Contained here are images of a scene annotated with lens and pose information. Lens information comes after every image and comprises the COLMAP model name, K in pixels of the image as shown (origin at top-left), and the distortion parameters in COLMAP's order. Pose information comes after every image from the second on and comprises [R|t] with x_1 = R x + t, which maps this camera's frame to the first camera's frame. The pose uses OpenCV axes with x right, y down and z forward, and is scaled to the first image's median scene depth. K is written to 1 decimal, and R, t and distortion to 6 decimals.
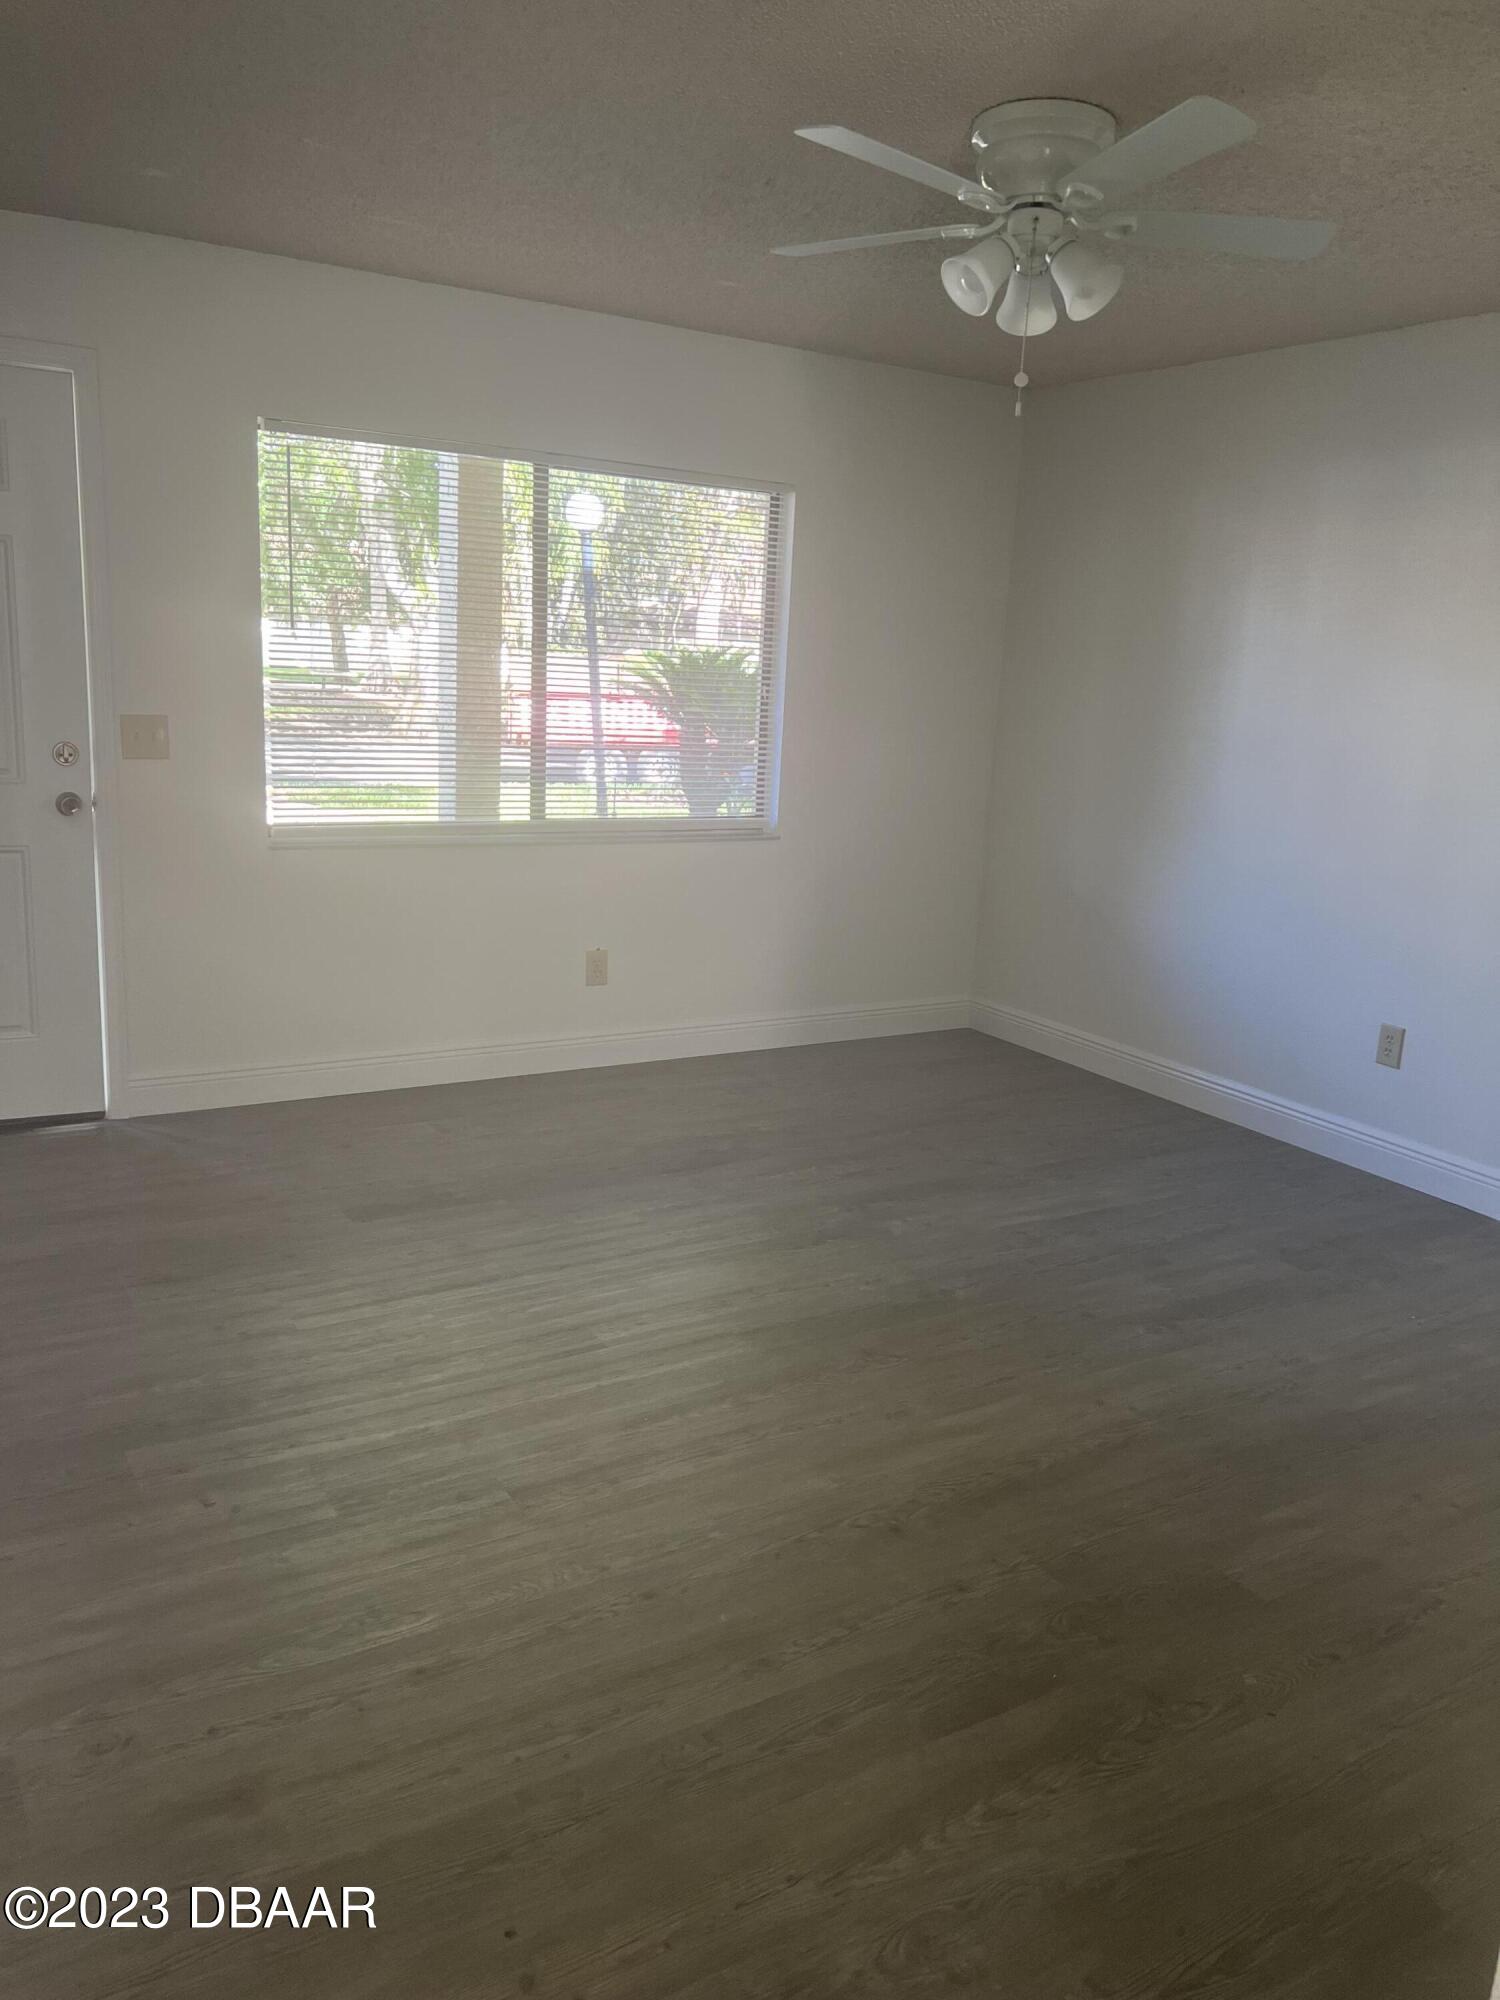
lens RADIAL K [[1501.9, 0, 757.7], [0, 1501.9, 998.5], [0, 0, 1]] dist [0.050660, -0.064117]
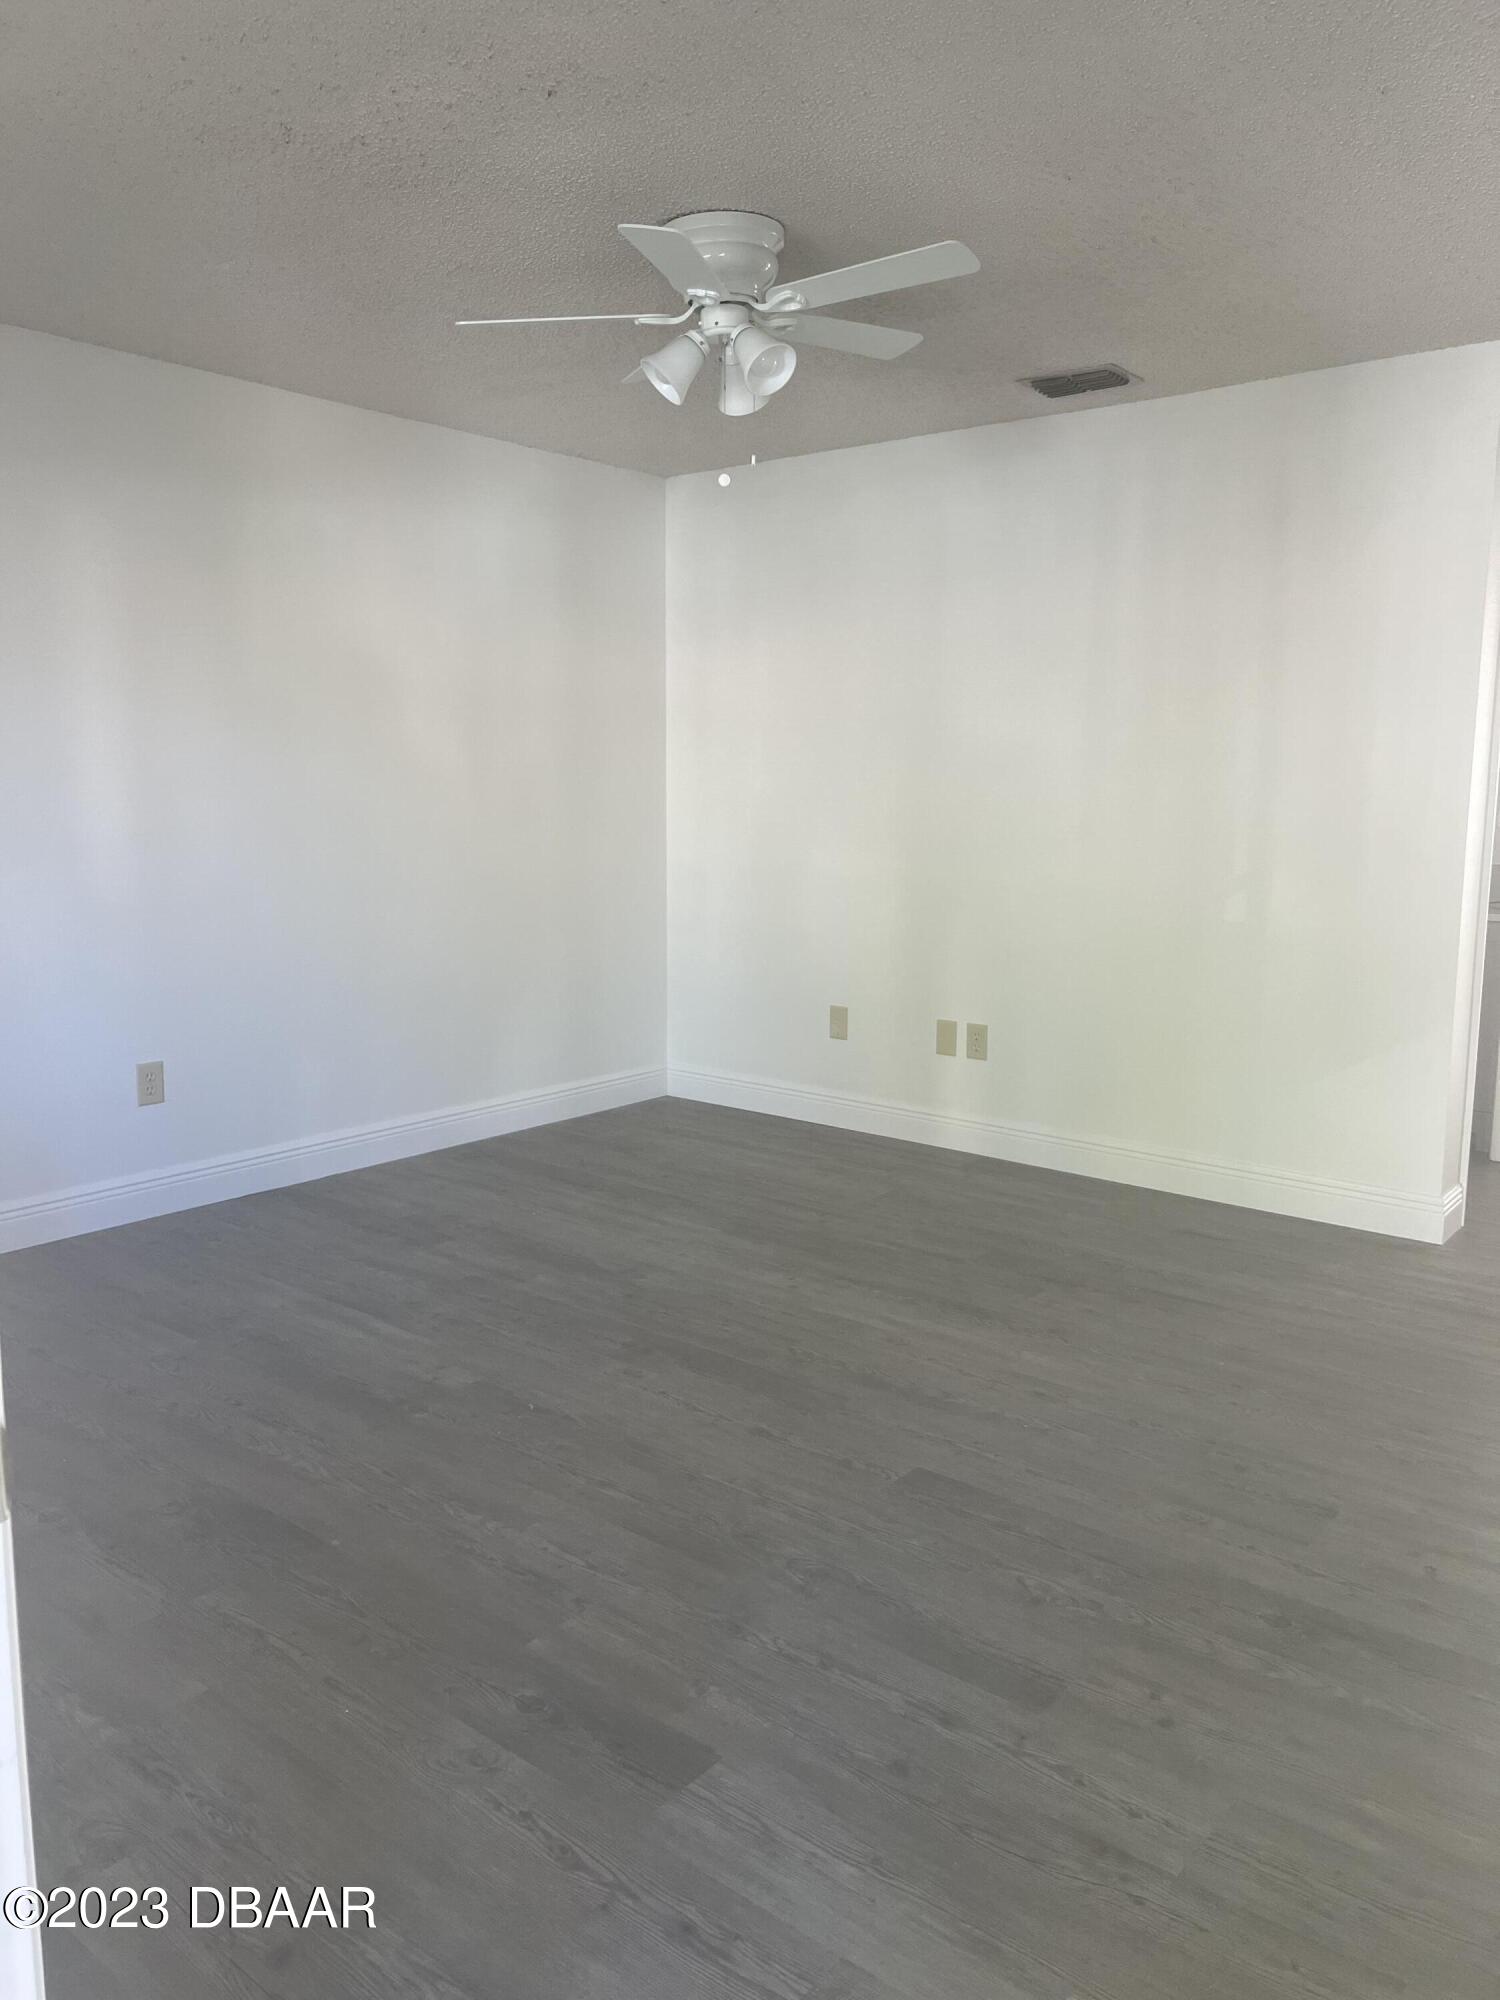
lens RADIAL K [[1501.9, 0, 757.7], [0, 1501.9, 998.5], [0, 0, 1]] dist [0.050660, -0.064117]
pose [[-0.368512, -0.189902, 0.910020, -0.701057], [0.159438, 0.951497, 0.263122, -0.247564], [-0.915848, 0.242055, -0.320361, 1.086644]]
